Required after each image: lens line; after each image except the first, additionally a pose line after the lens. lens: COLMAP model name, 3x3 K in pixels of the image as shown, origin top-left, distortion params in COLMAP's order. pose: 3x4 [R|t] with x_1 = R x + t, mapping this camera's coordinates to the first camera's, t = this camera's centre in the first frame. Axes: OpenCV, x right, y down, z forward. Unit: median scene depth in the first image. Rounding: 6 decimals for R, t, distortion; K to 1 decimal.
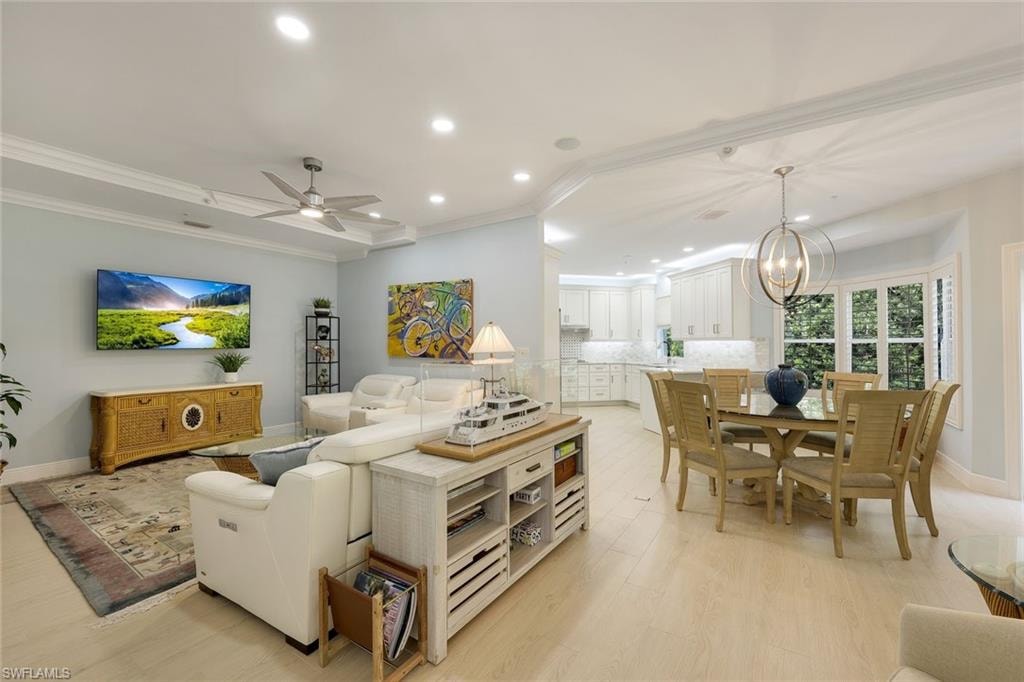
lens RADIAL K [[409.5, 0, 510.8], [0, 409.5, 340.0], [0, 0, 1]] dist [0.000082, 0.000240]
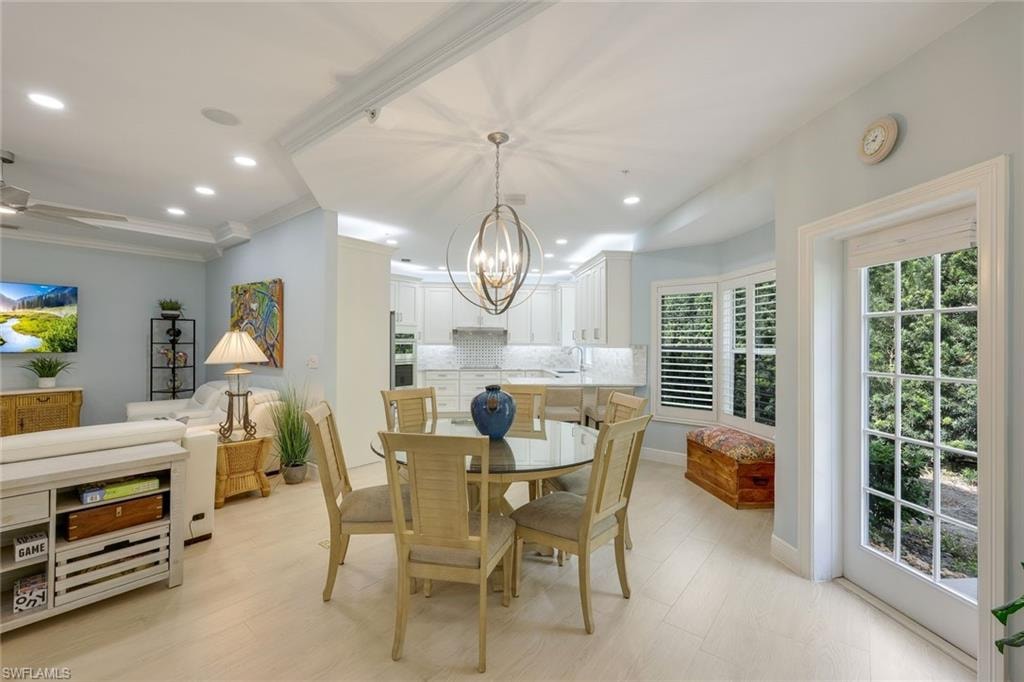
lens RADIAL K [[418.2, 0, 512.1], [0, 418.2, 340.6], [0, 0, 1]] dist [-0.001624, -0.000187]
pose [[0.994246, 0.006923, -0.106900, 0.500305], [-0.006393, 0.999966, 0.005303, -0.019694], [0.106933, -0.004589, 0.994256, 0.131014]]
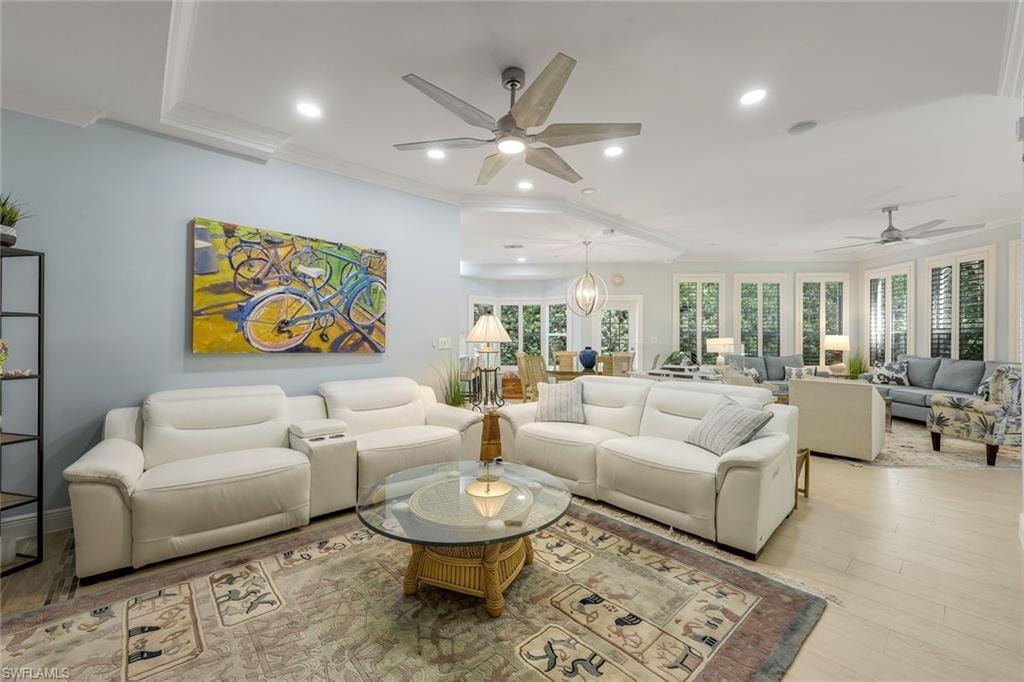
lens RADIAL K [[411.6, 0, 510.4], [0, 411.6, 338.4], [0, 0, 1]] dist [0.000280, 0.000102]
pose [[0.258295, 0.004475, 0.966056, -0.784467], [-0.013054, 0.999914, -0.001141, 0.017786], [-0.965978, -0.012316, 0.258331, 0.540151]]
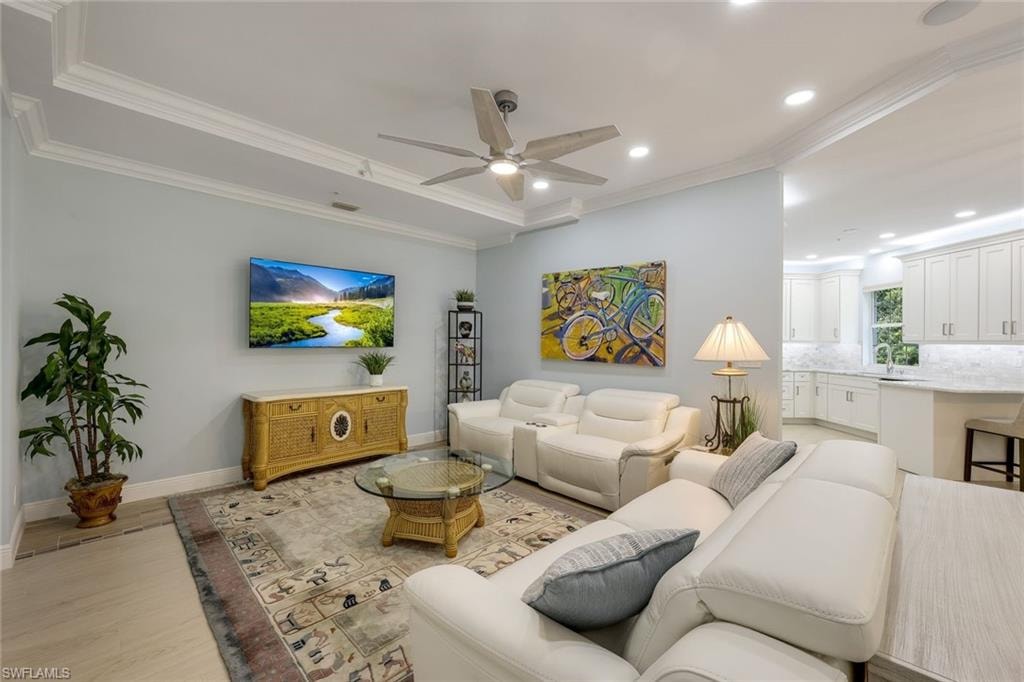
lens RADIAL K [[412.8, 0, 514.0], [0, 412.8, 339.6], [0, 0, 1]] dist [0.000287, -0.000036]
pose [[0.980219, 0.011089, -0.197604, -0.211708], [-0.010101, 0.999931, 0.006009, -0.004078], [0.197657, -0.003894, 0.980264, 0.183094]]
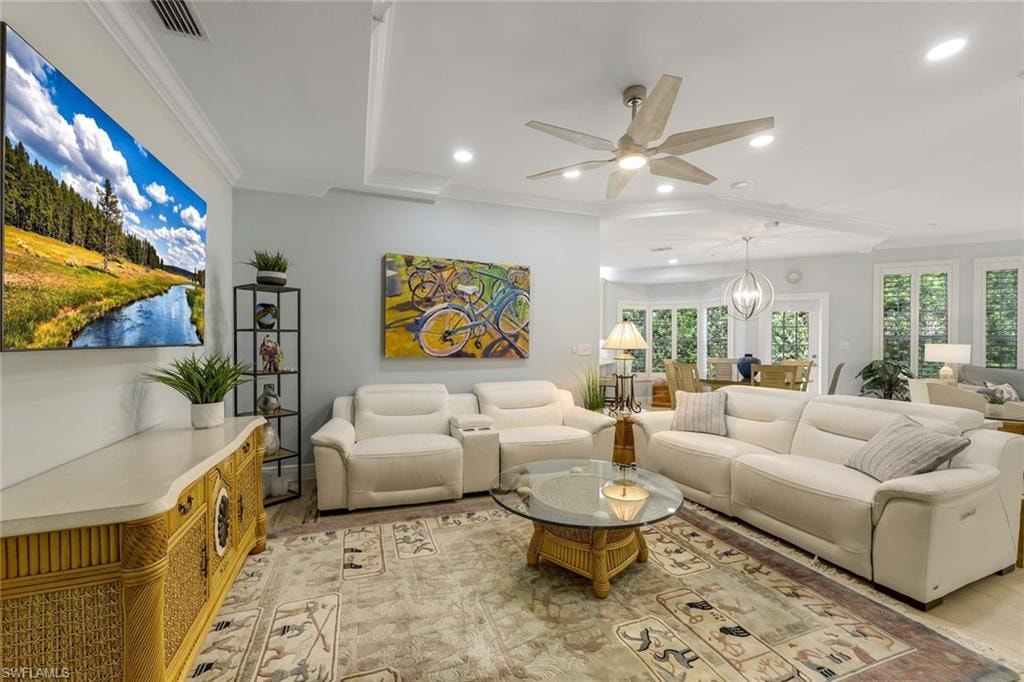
lens RADIAL K [[414.4, 0, 511.2], [0, 414.4, 347.4], [0, 0, 1]] dist [0.001219, 0.000204]
pose [[0.598799, -0.004810, 0.800885, -0.812505], [-0.010960, 0.999839, 0.014200, 0.012045], [-0.800825, -0.017281, 0.598650, 0.478890]]
